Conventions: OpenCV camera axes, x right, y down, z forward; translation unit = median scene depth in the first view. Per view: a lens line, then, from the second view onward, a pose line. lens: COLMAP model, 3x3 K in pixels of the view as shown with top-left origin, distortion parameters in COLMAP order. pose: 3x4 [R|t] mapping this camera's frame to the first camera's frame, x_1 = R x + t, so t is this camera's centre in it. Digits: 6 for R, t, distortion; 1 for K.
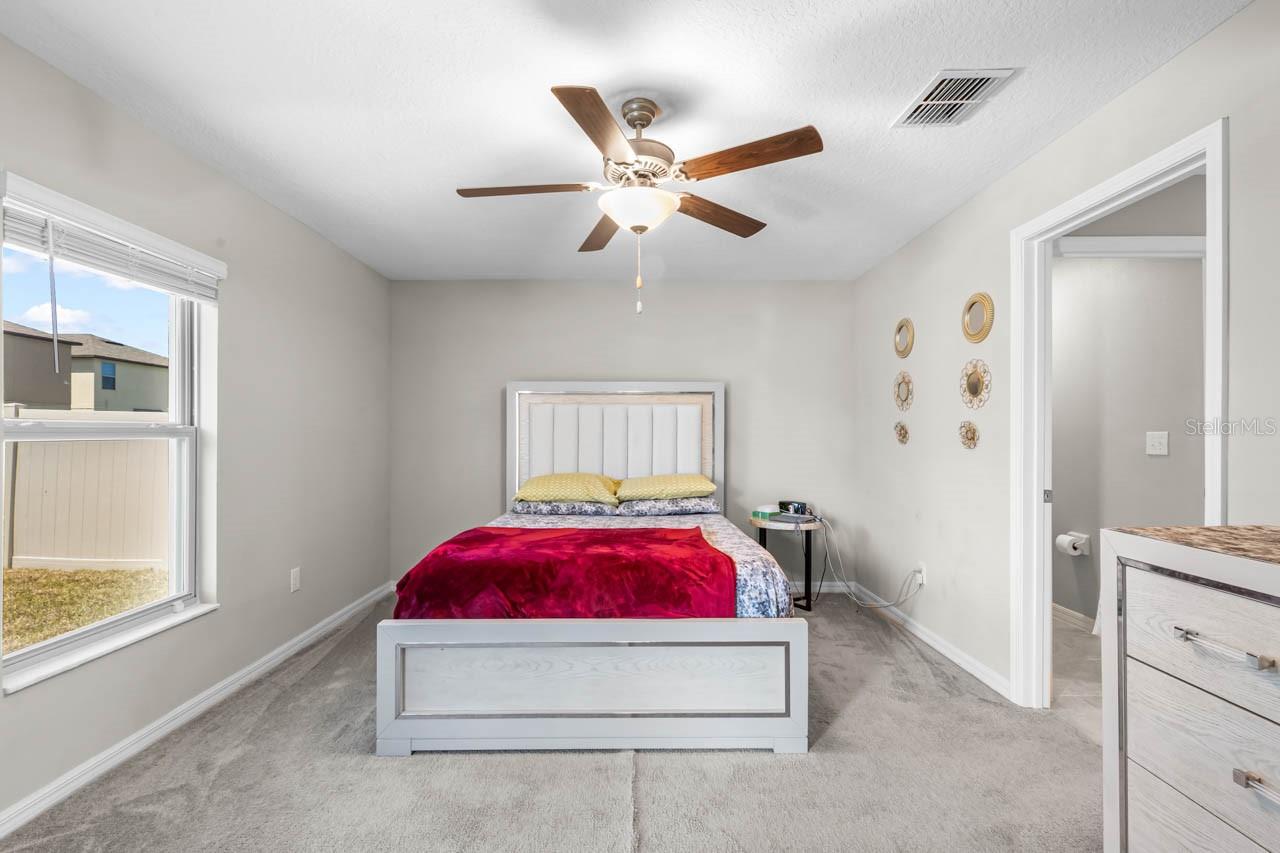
lens RADIAL K [[587.6, 0, 640.0], [0, 587.6, 426.5], [0, 0, 1]] dist [0.001276, -0.000436]
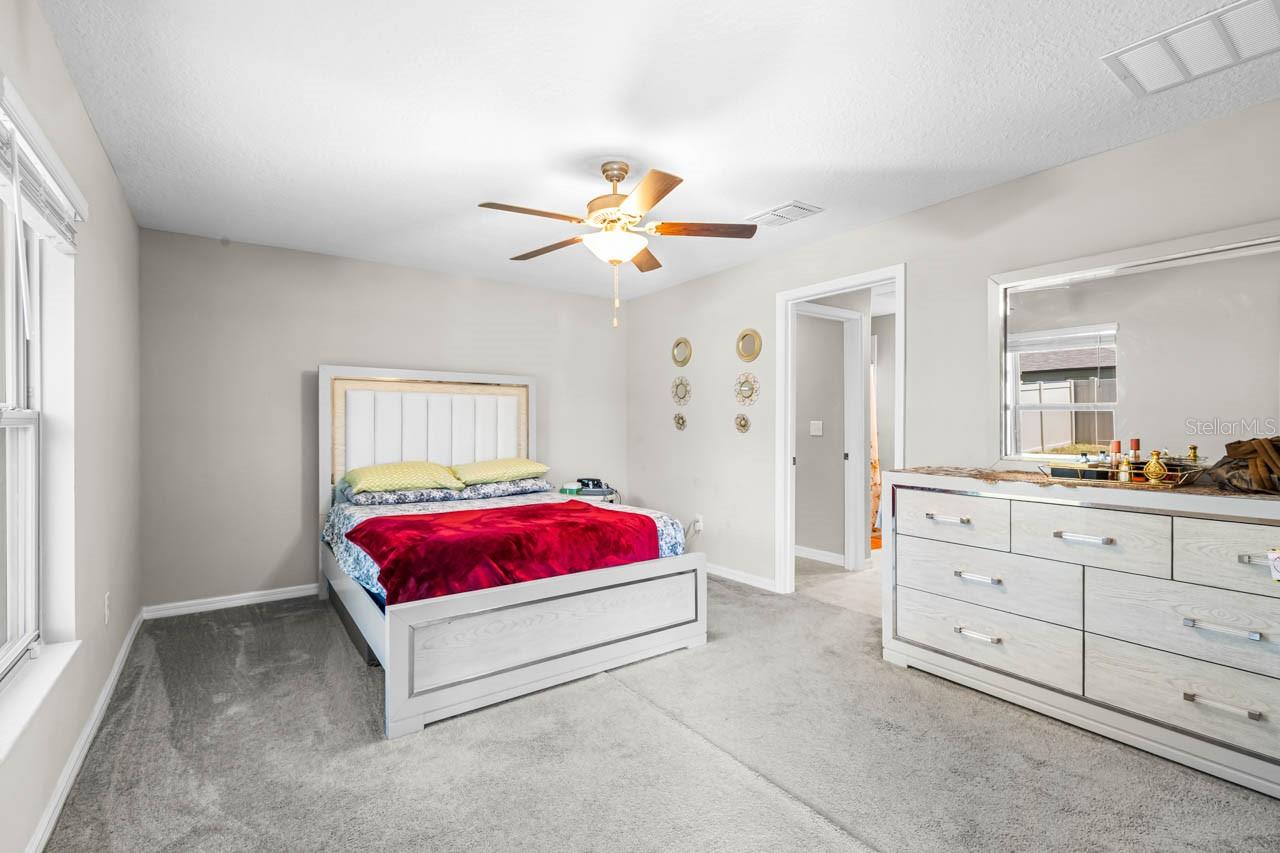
lens RADIAL K [[574.5, 0, 646.9], [0, 574.5, 416.9], [0, 0, 1]] dist [0.000561, -0.000009]
pose [[0.815066, 0.006367, 0.579333, -0.500738], [-0.007463, 0.999972, -0.000490, 0.001140], [-0.579320, -0.003924, 0.815091, -0.046373]]
